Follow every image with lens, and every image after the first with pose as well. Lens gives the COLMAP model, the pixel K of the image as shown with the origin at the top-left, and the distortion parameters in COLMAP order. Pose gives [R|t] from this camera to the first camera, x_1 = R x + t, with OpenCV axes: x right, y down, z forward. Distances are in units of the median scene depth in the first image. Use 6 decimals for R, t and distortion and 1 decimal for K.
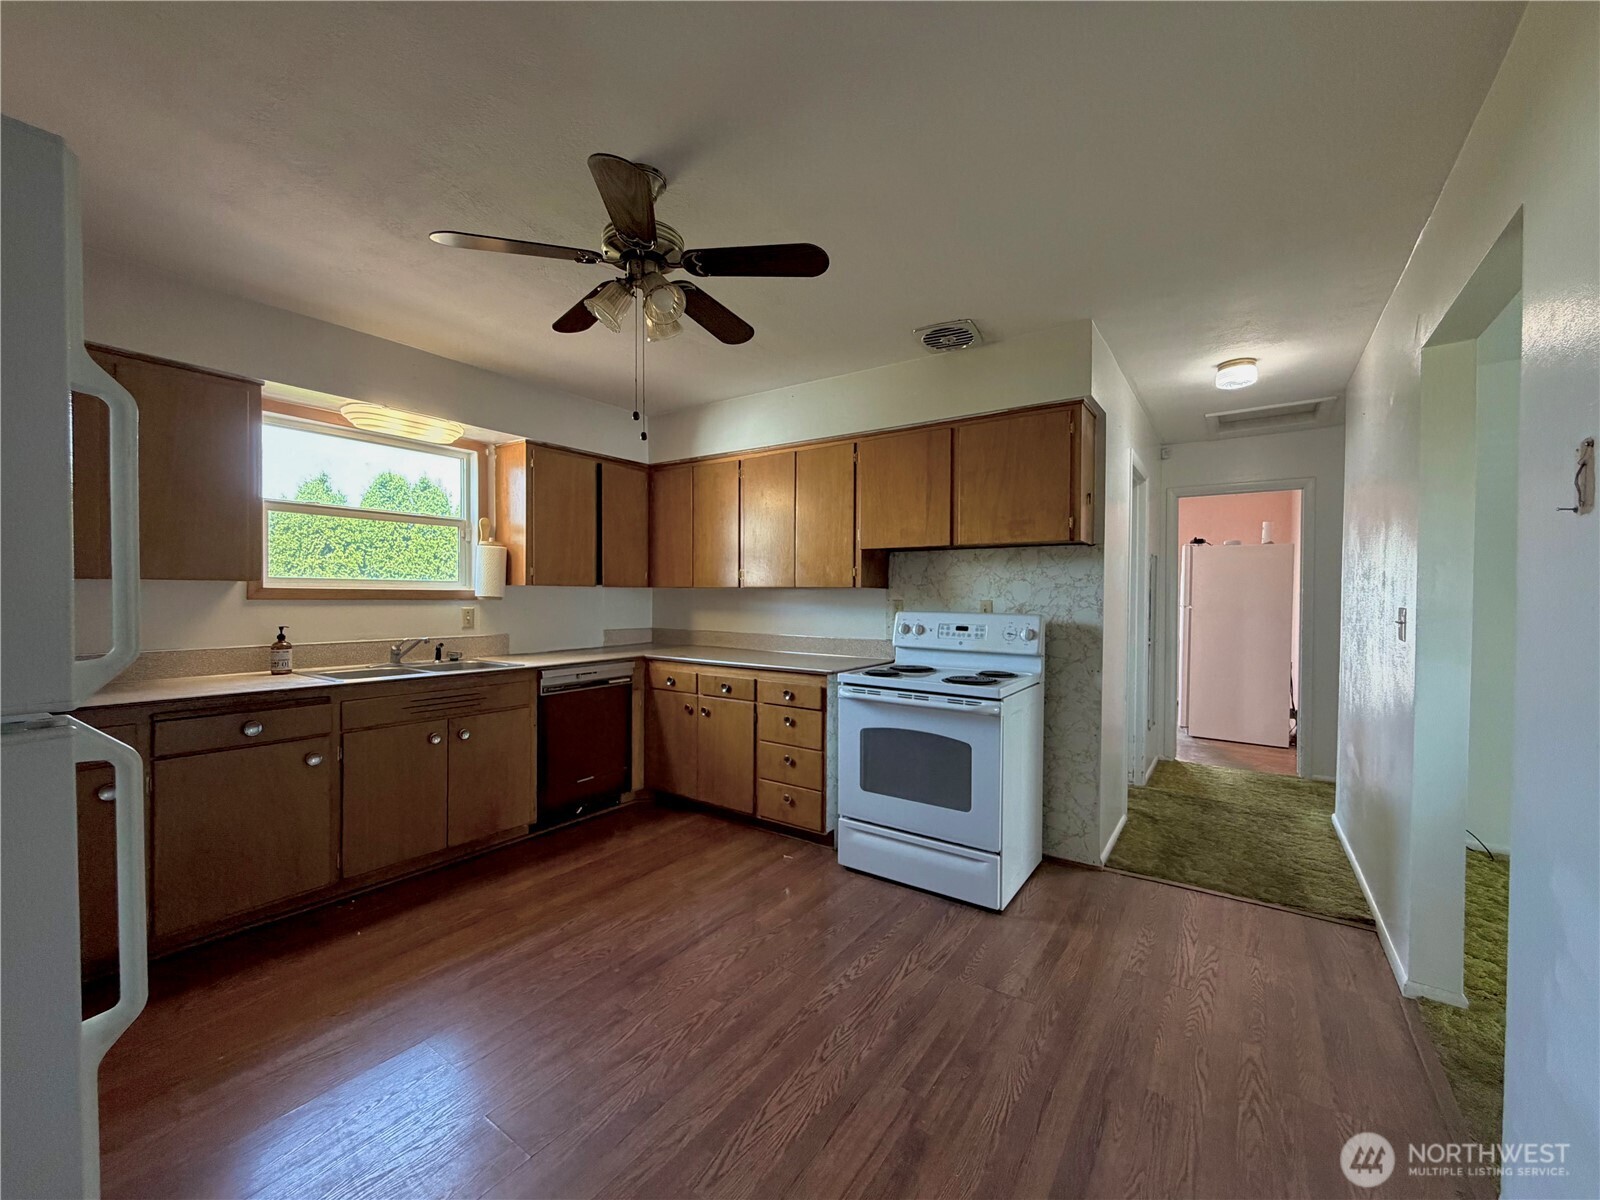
lens RADIAL K [[643.6, 0, 789.3], [0, 643.6, 604.2], [0, 0, 1]] dist [0.001067, -0.000100]
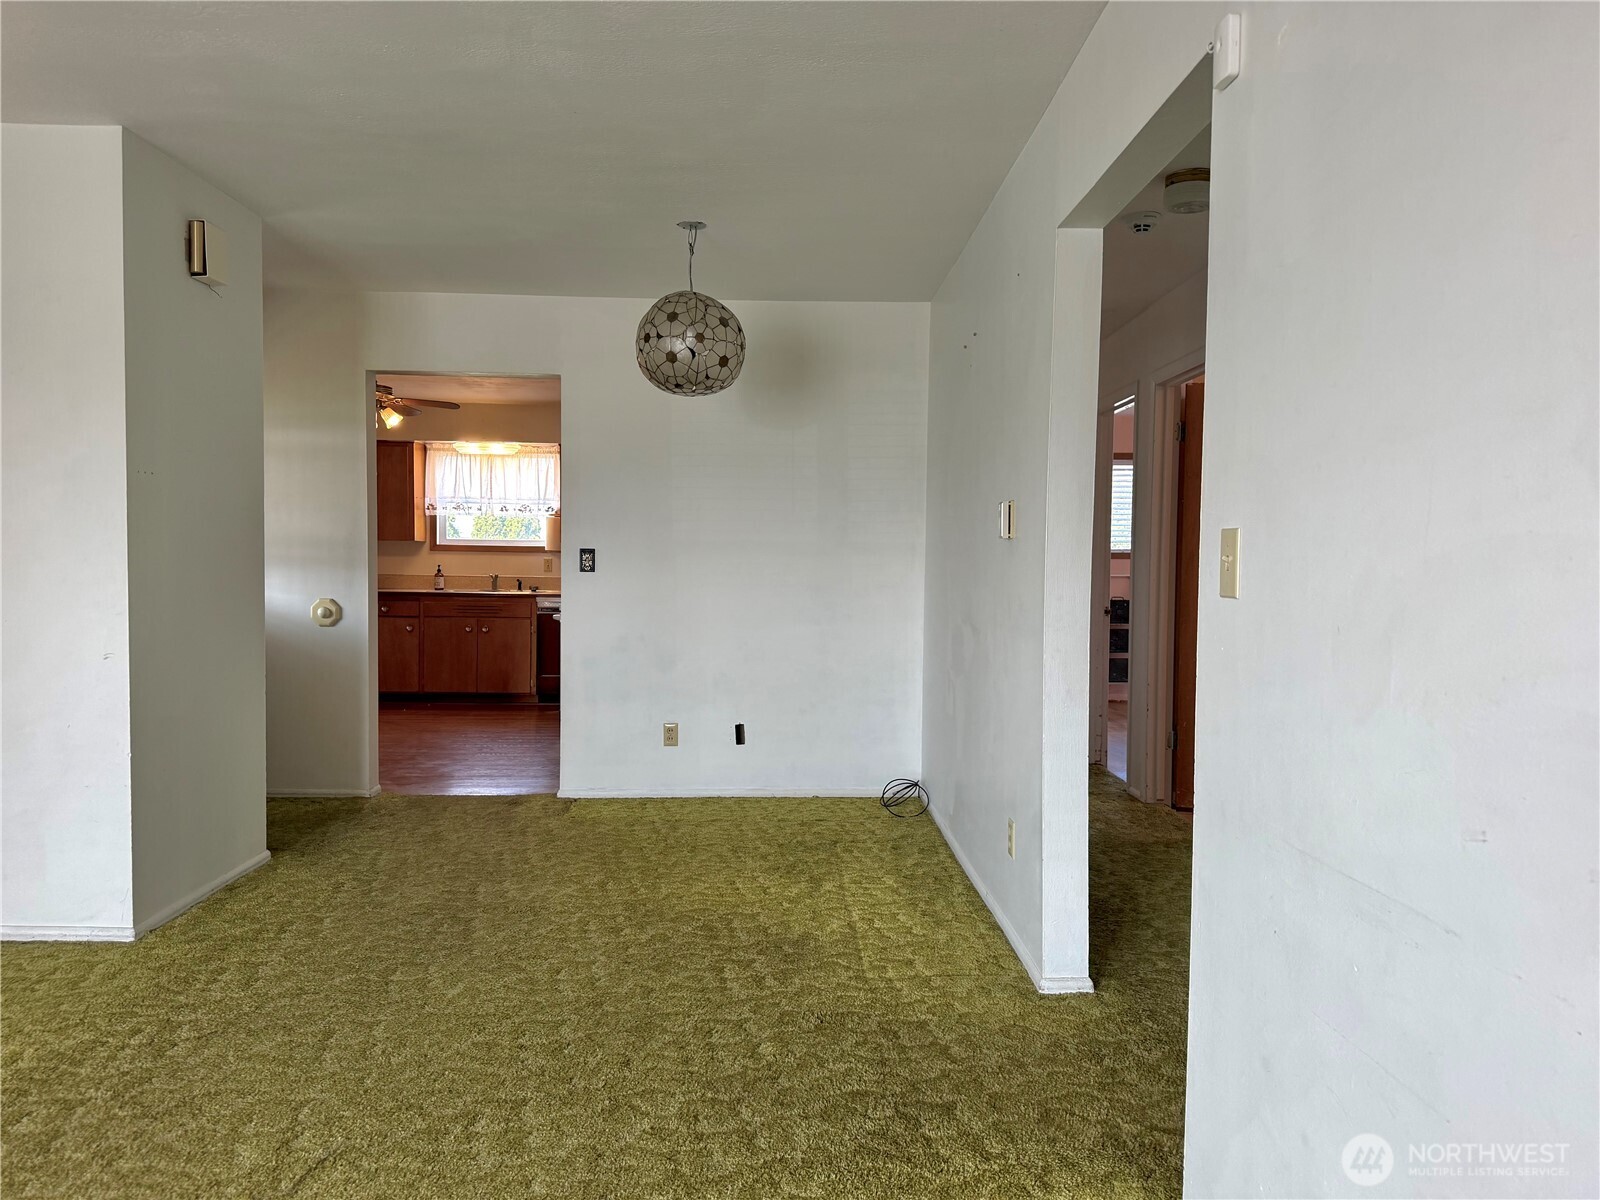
lens RADIAL K [[1132.9, 0, 801.6], [0, 1132.9, 596.7], [0, 0, 1]] dist [0.080981, -0.005600]
pose [[0.589400, 0.021764, -0.807548, 2.635926], [-0.017365, 0.999747, 0.014269, 0.064550], [0.807655, 0.005613, 0.589629, -0.116117]]
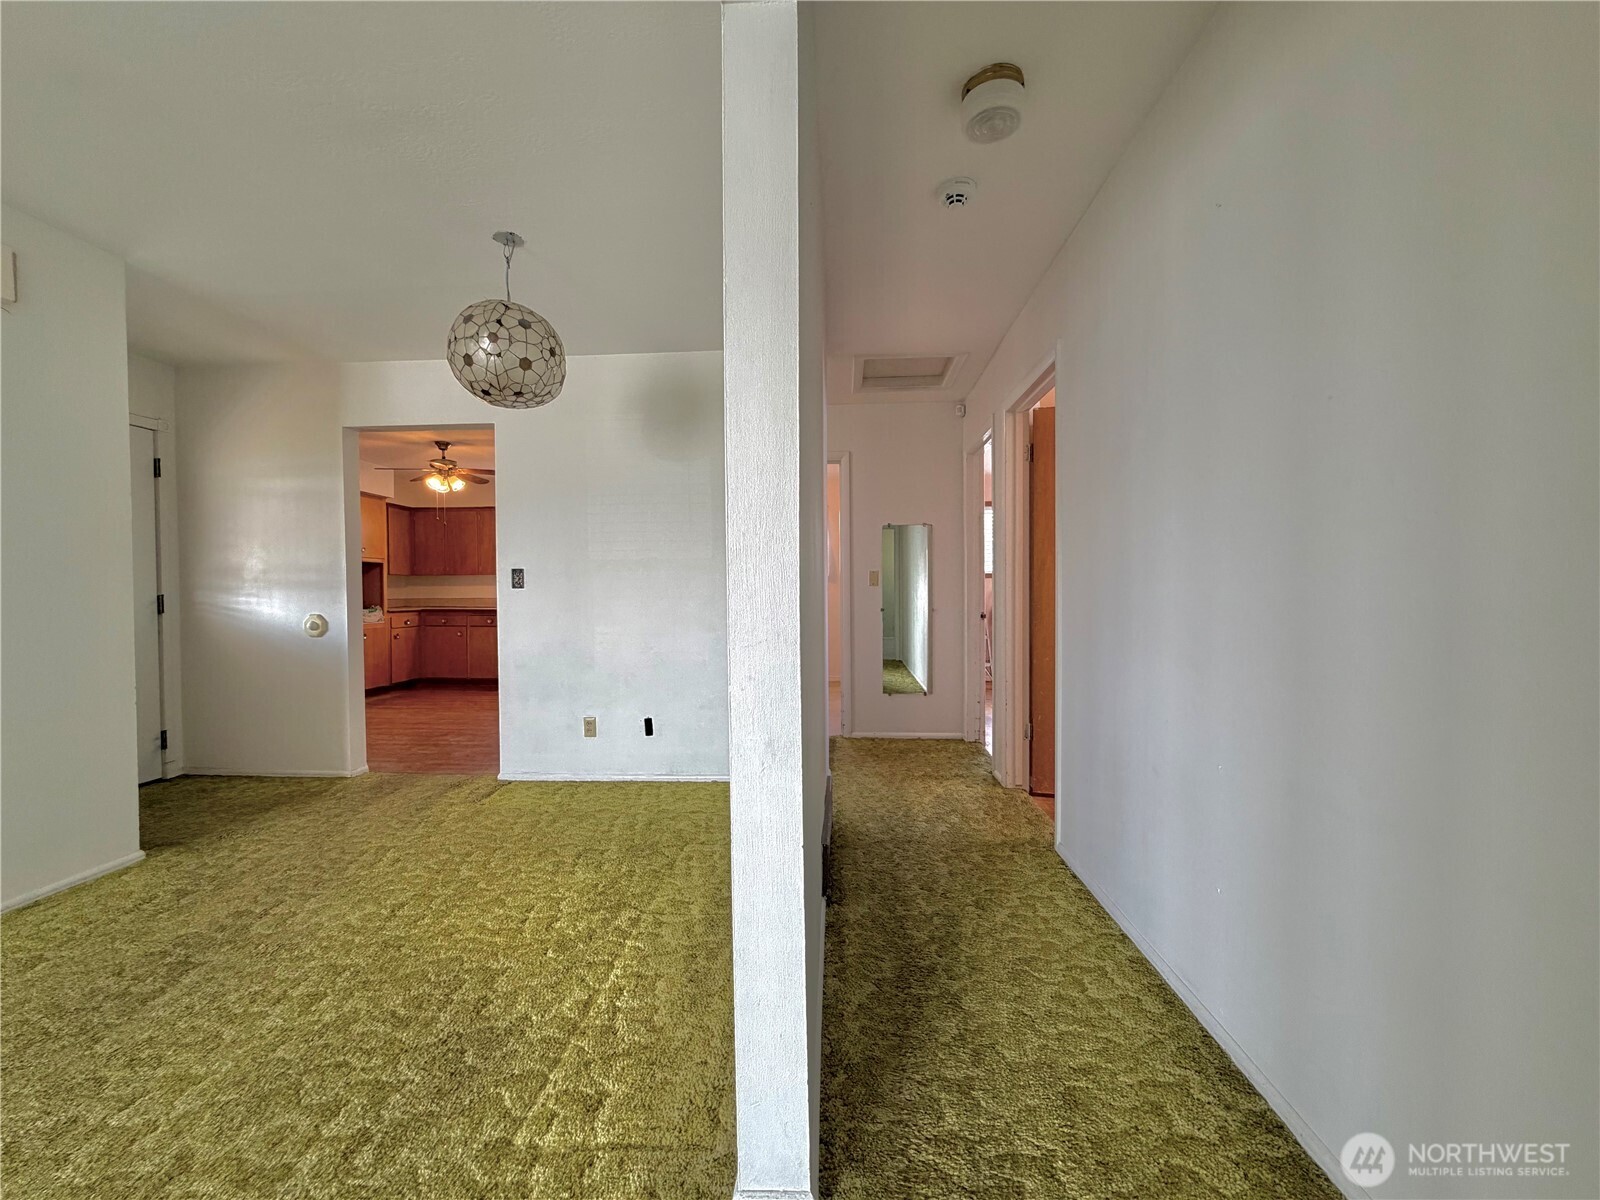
lens RADIAL K [[643.6, 0, 799.1], [0, 643.6, 599.2], [0, 0, 1]] dist [0.001067, -0.000100]
pose [[0.518818, -0.001502, -0.854883, 2.239912], [-0.002135, 0.999993, -0.003053, 0.080758], [0.854882, 0.003409, 0.518811, 0.563699]]
